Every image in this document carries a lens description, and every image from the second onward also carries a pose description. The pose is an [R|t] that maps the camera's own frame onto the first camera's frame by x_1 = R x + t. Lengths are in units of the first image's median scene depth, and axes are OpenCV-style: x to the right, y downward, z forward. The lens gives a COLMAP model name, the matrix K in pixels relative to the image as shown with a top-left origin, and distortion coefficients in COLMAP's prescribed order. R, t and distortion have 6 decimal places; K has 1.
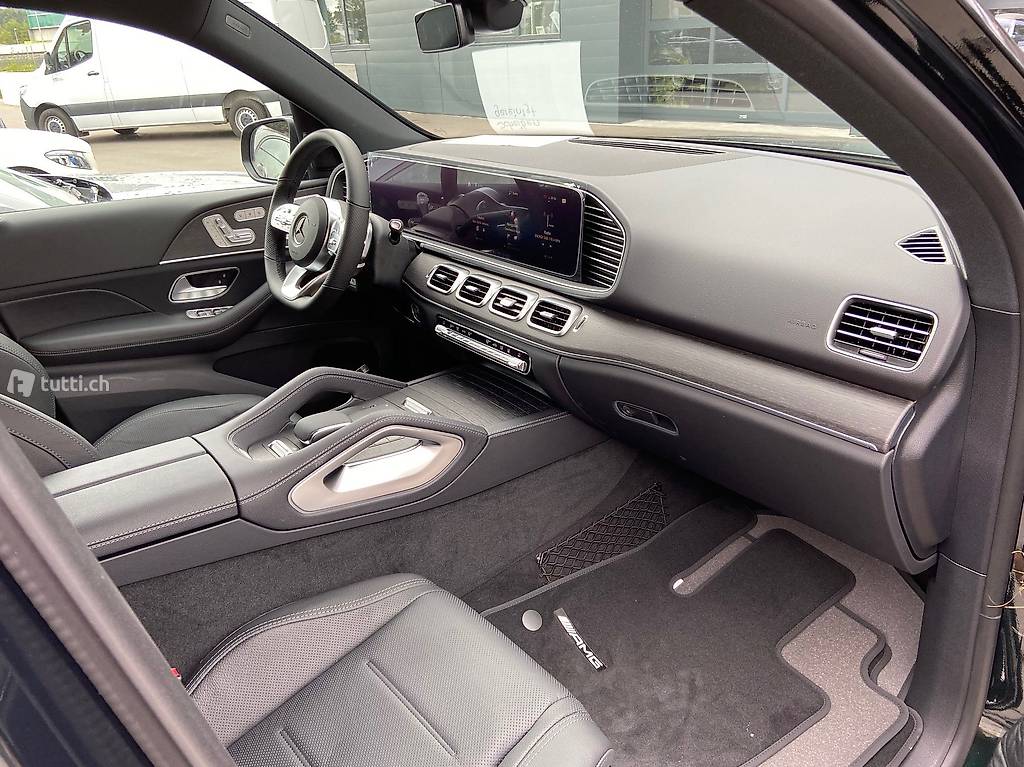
lens RADIAL K [[767.0, 0, 512.0], [0, 767.0, 383.5], [0, 0, 1]] dist [0.116452, -0.154475]
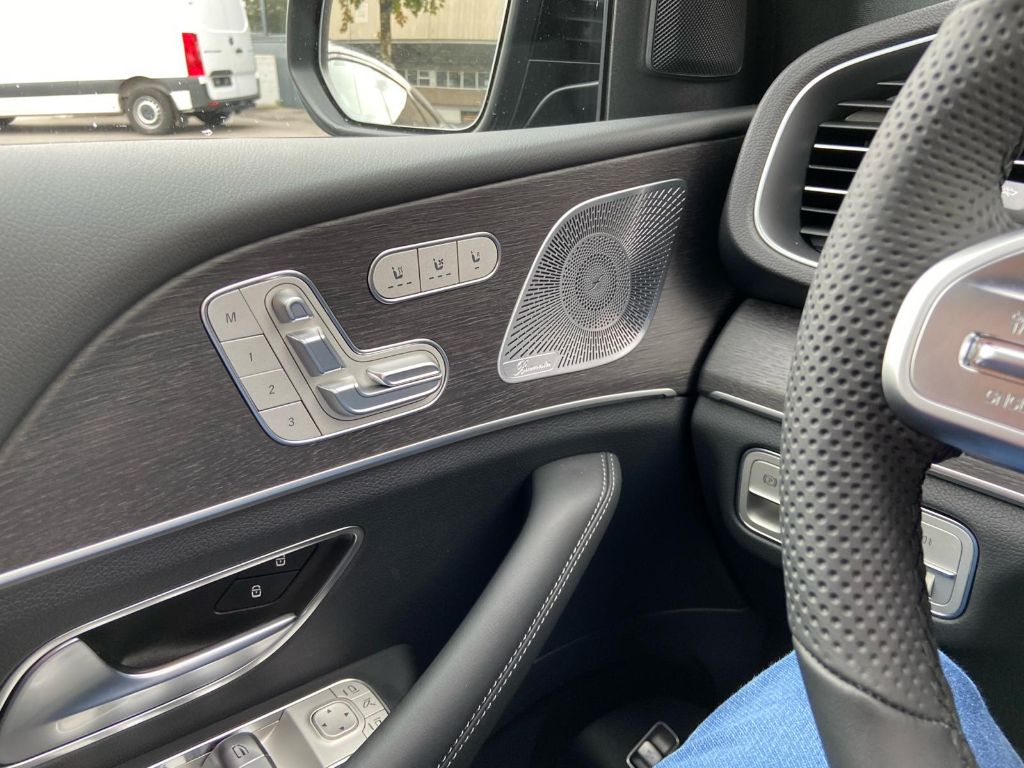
lens RADIAL K [[772.0, 0, 512.0], [0, 772.0, 384.0], [0, 0, 1]] dist [-0.000023, 0.008277]
pose [[0.992520, -0.000929, 0.122082, -0.385866], [0.002292, 0.999937, -0.011018, -0.209785], [-0.122064, 0.011215, 0.992459, 0.910222]]
